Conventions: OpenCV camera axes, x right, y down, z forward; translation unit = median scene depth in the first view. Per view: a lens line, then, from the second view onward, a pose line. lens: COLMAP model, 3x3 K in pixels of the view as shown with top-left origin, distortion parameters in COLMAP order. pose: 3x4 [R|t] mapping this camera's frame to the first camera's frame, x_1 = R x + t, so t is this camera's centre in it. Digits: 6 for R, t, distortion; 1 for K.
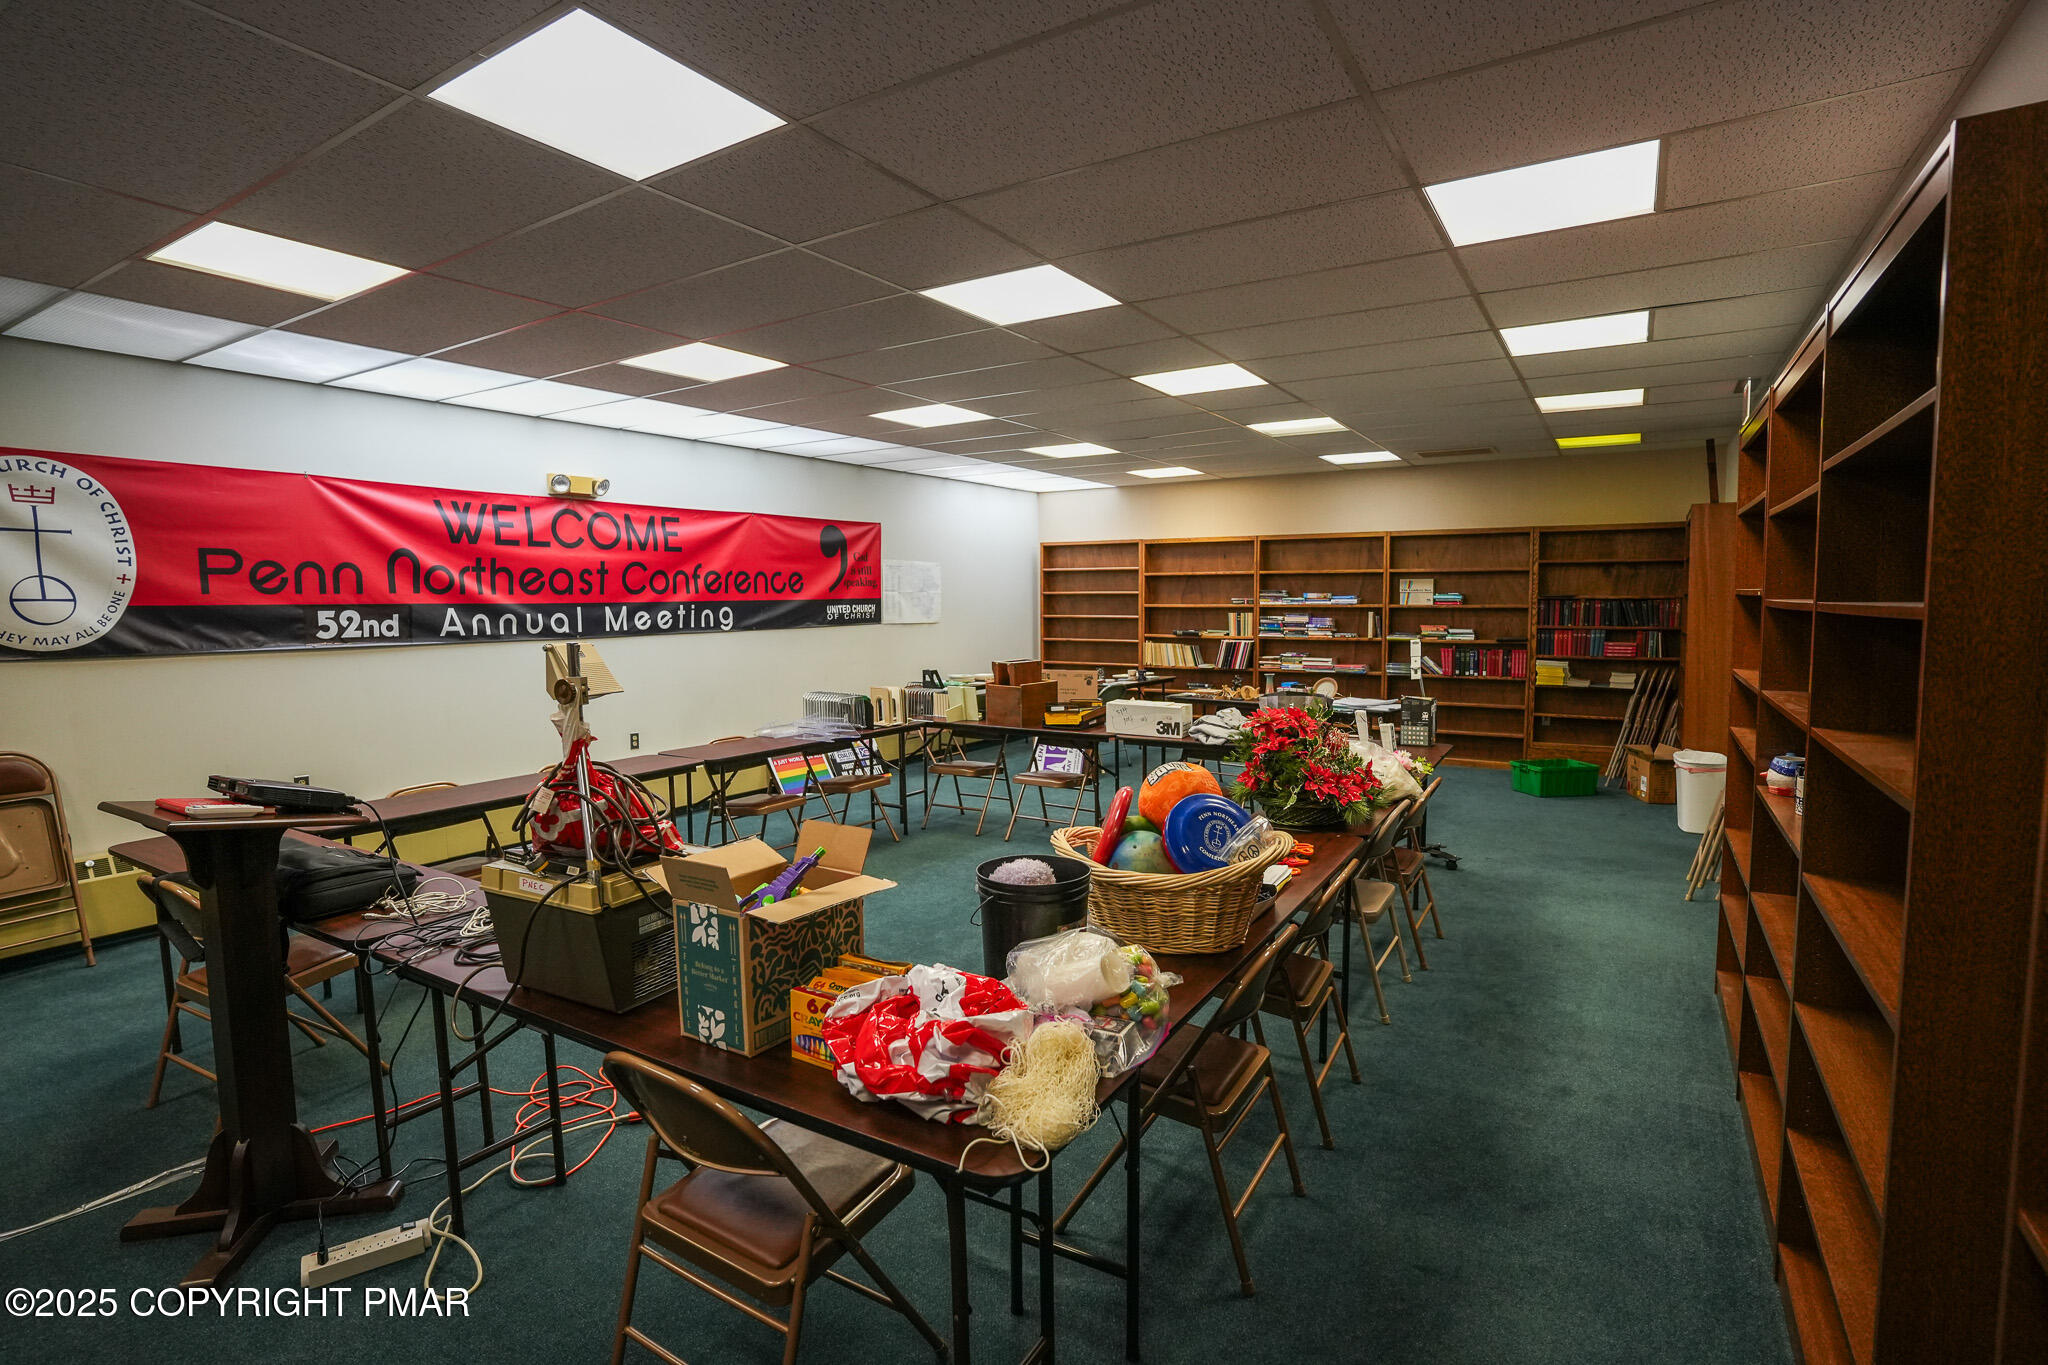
lens RADIAL K [[1008.3, 0, 1025.0], [0, 1008.3, 684.8], [0, 0, 1]] dist [-0.067252, 0.029615]
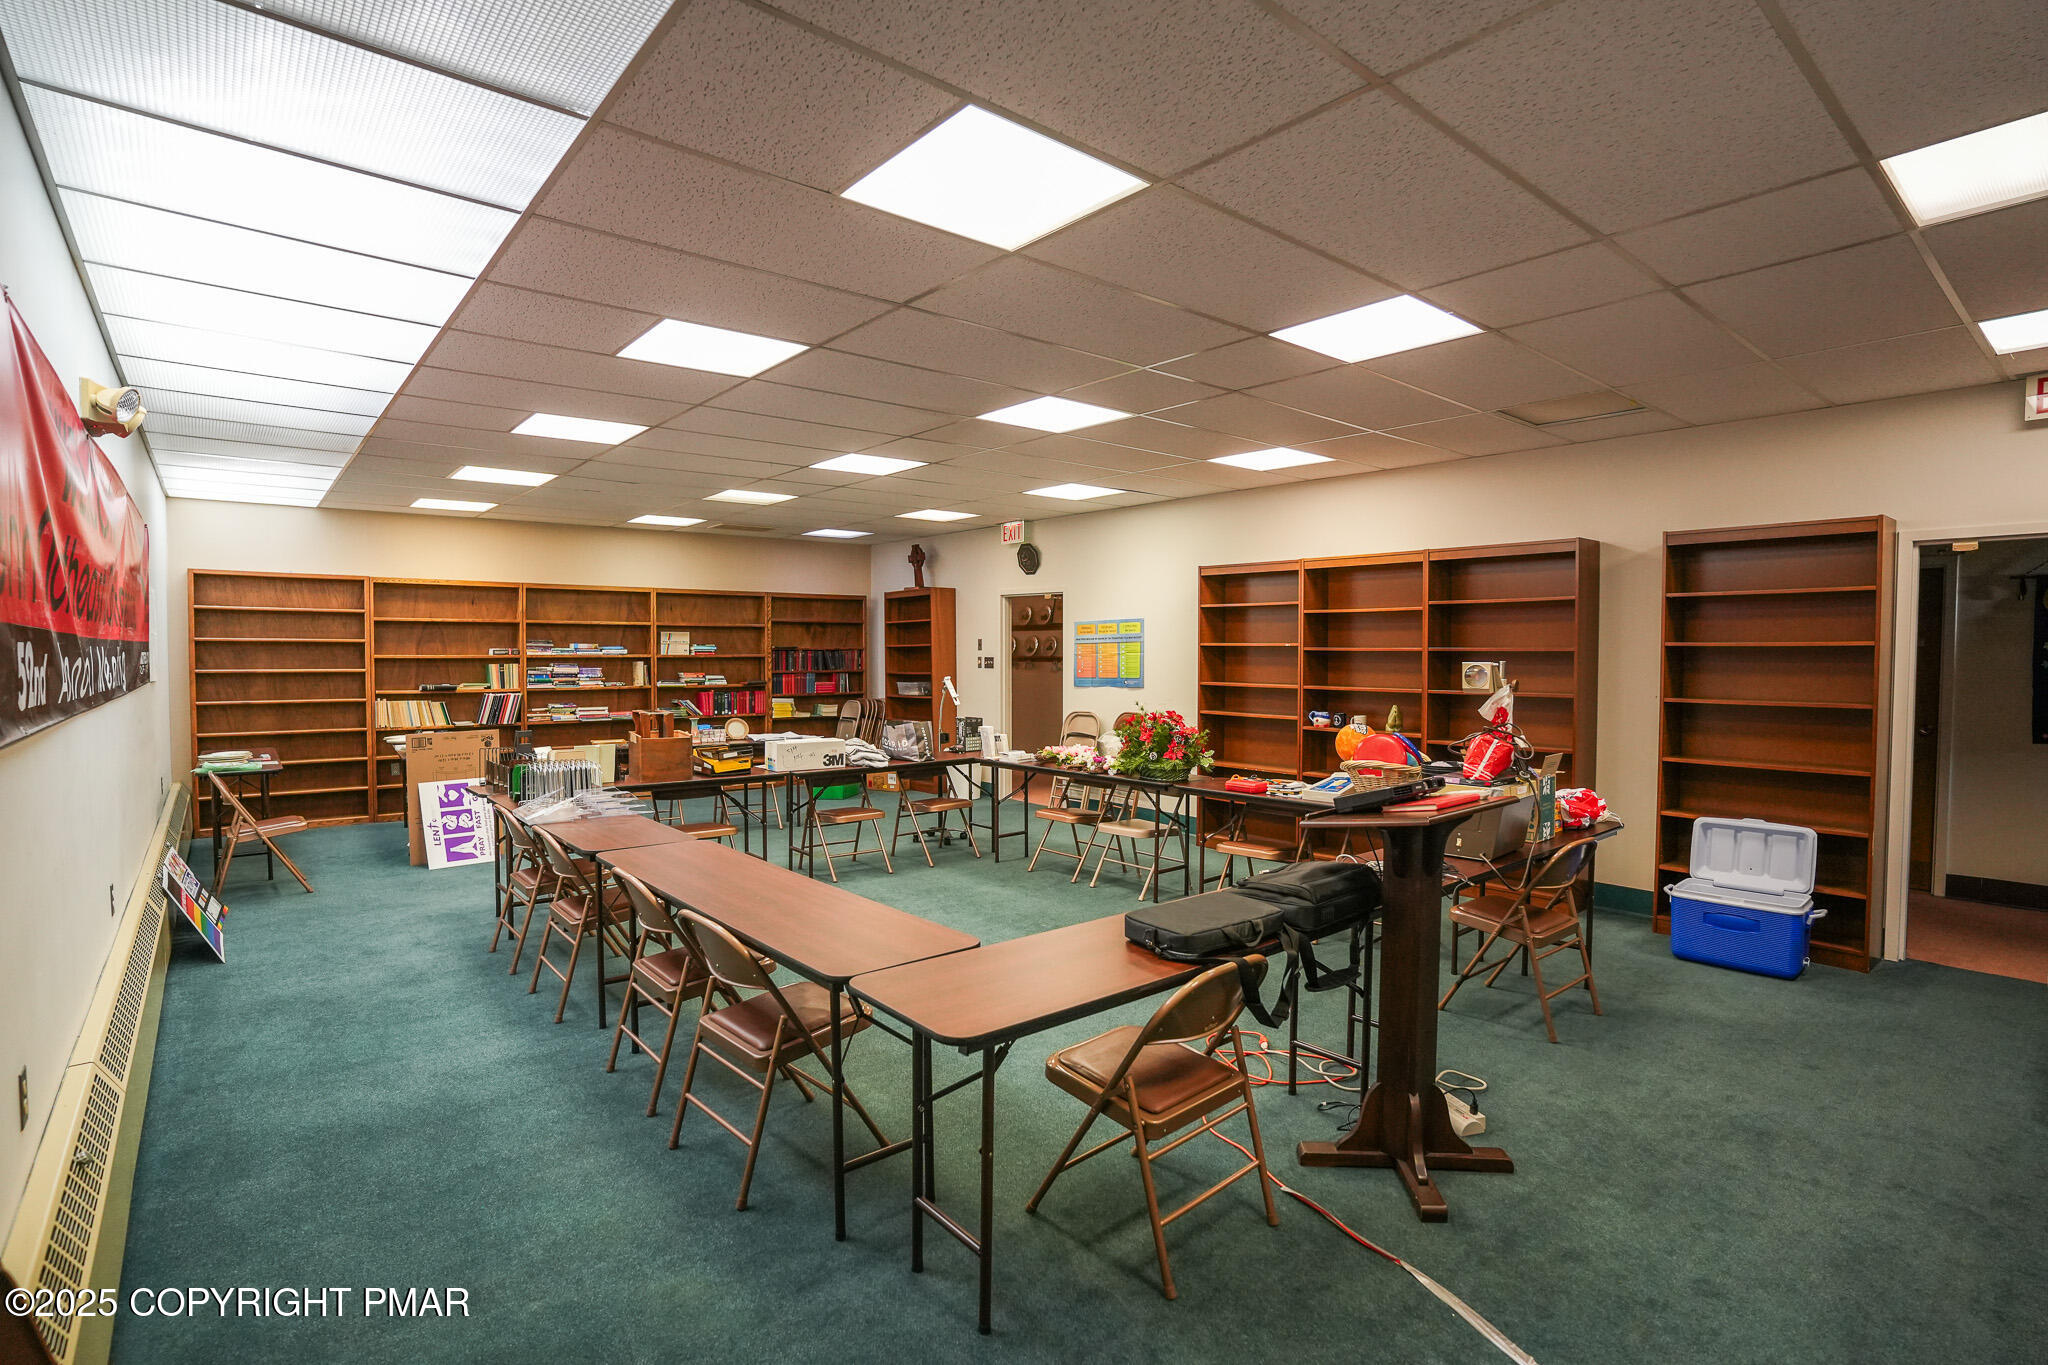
lens RADIAL K [[1008.3, 0, 1023.6], [0, 1008.3, 678.7], [0, 0, 1]] dist [-0.067252, 0.029615]
pose [[0.320418, -0.018393, 0.947098, -1.516488], [0.077776, 0.996947, -0.006952, -0.041702], [-0.944078, 0.075889, 0.320870, 0.754892]]
